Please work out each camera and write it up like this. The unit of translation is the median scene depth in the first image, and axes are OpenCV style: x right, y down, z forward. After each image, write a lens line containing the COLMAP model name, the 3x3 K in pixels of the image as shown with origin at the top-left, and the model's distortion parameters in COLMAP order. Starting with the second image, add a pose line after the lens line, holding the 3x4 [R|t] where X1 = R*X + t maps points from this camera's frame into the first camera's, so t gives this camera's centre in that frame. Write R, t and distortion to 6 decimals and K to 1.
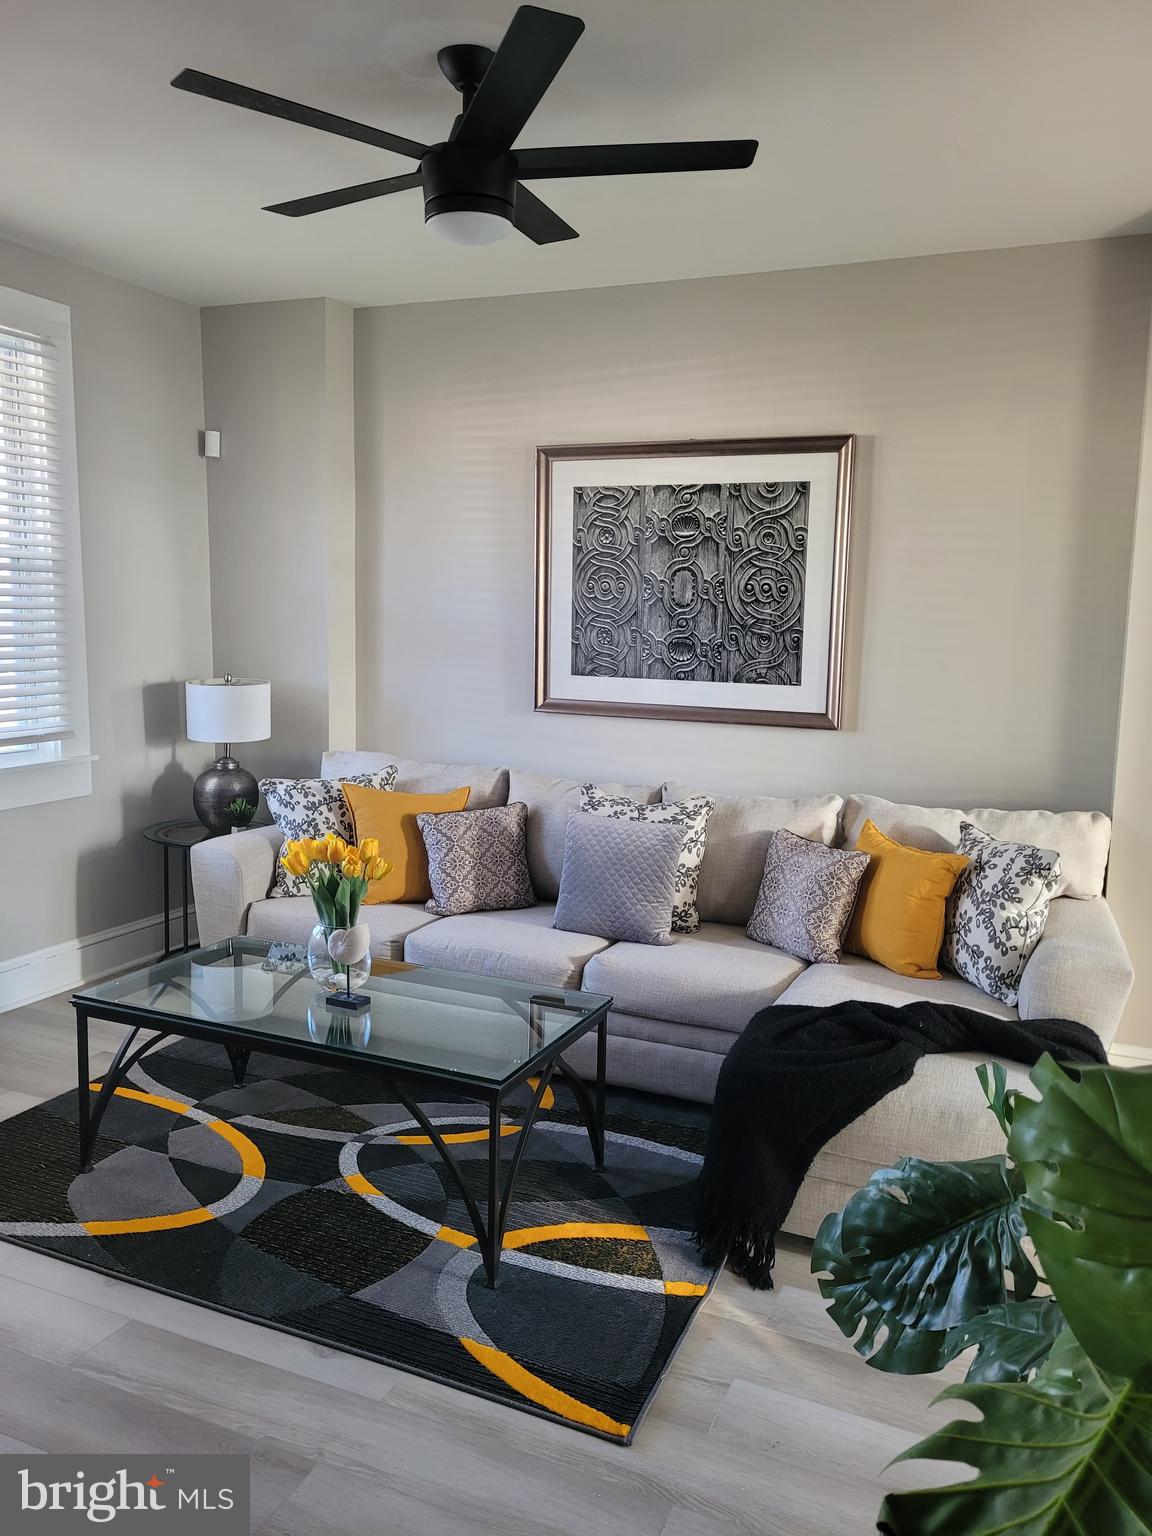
lens RADIAL K [[1158.0, 0, 583.2], [0, 1158.0, 764.7], [0, 0, 1]] dist [0.051349, -0.046029]
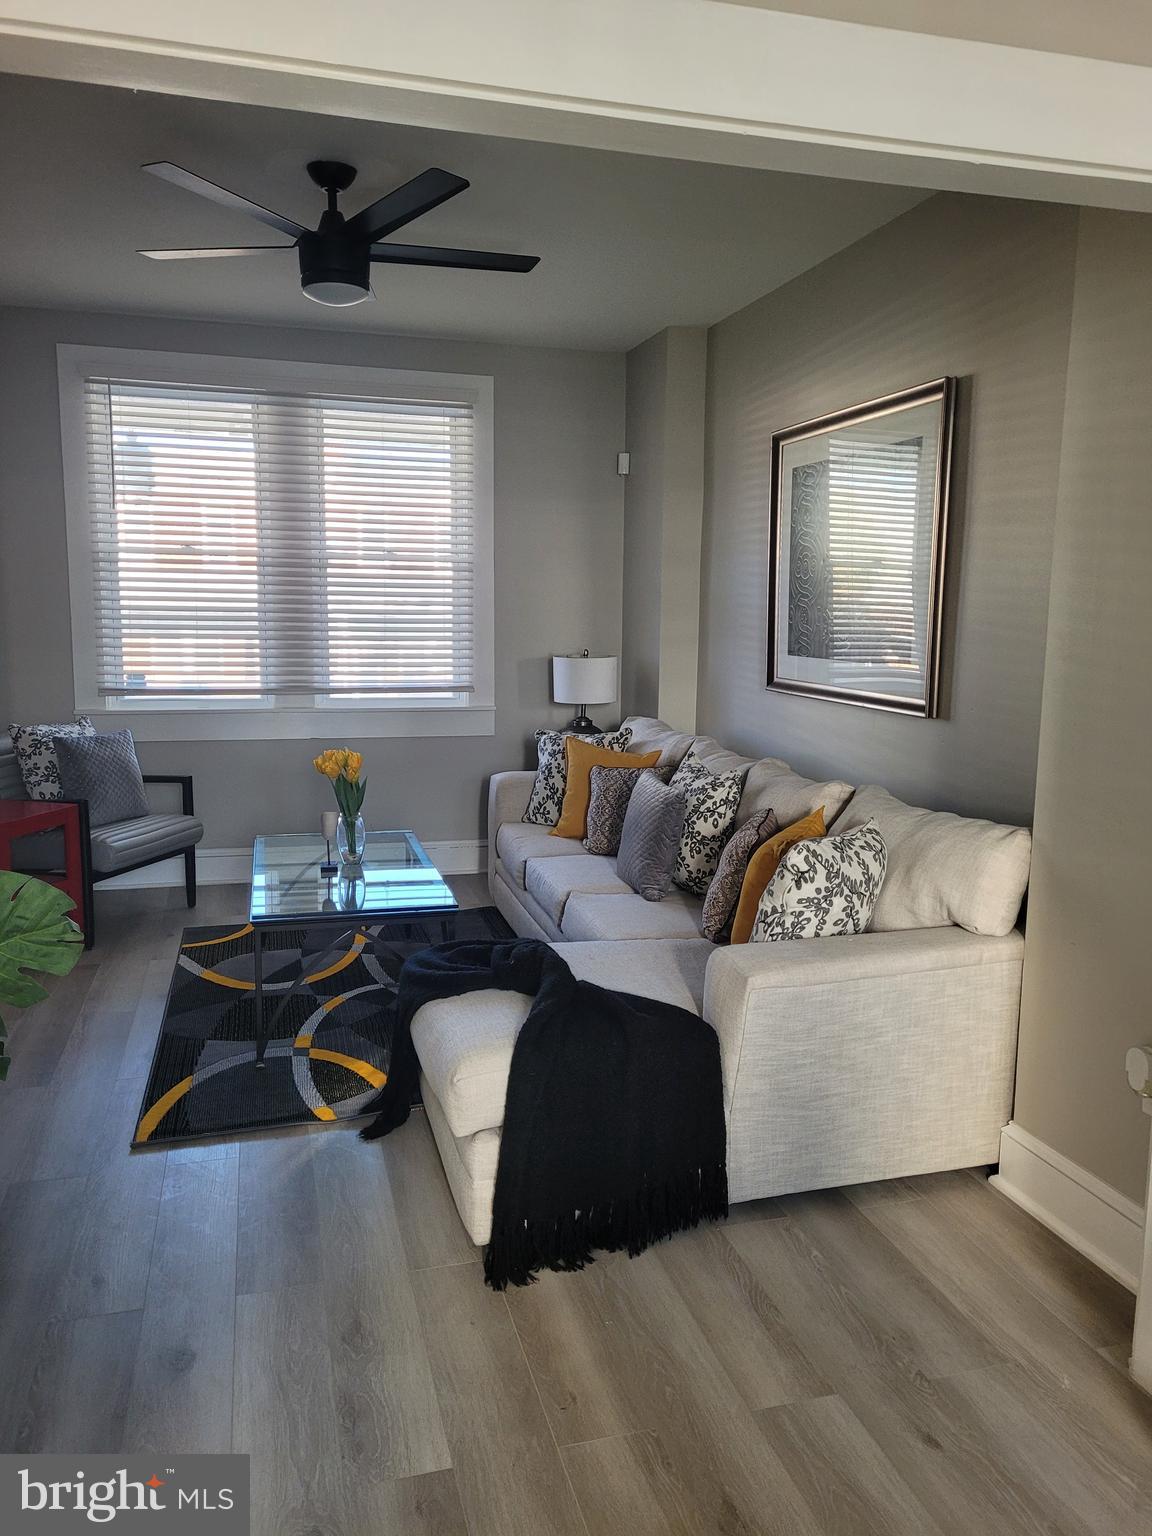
lens RADIAL K [[1158.0, 0, 599.5], [0, 1158.0, 776.2], [0, 0, 1]] dist [0.051349, -0.046029]
pose [[0.637910, 0.100247, -0.763558, 0.806481], [-0.103444, 0.993660, 0.044035, 0.000802], [0.763132, 0.050895, 0.644236, 0.268403]]
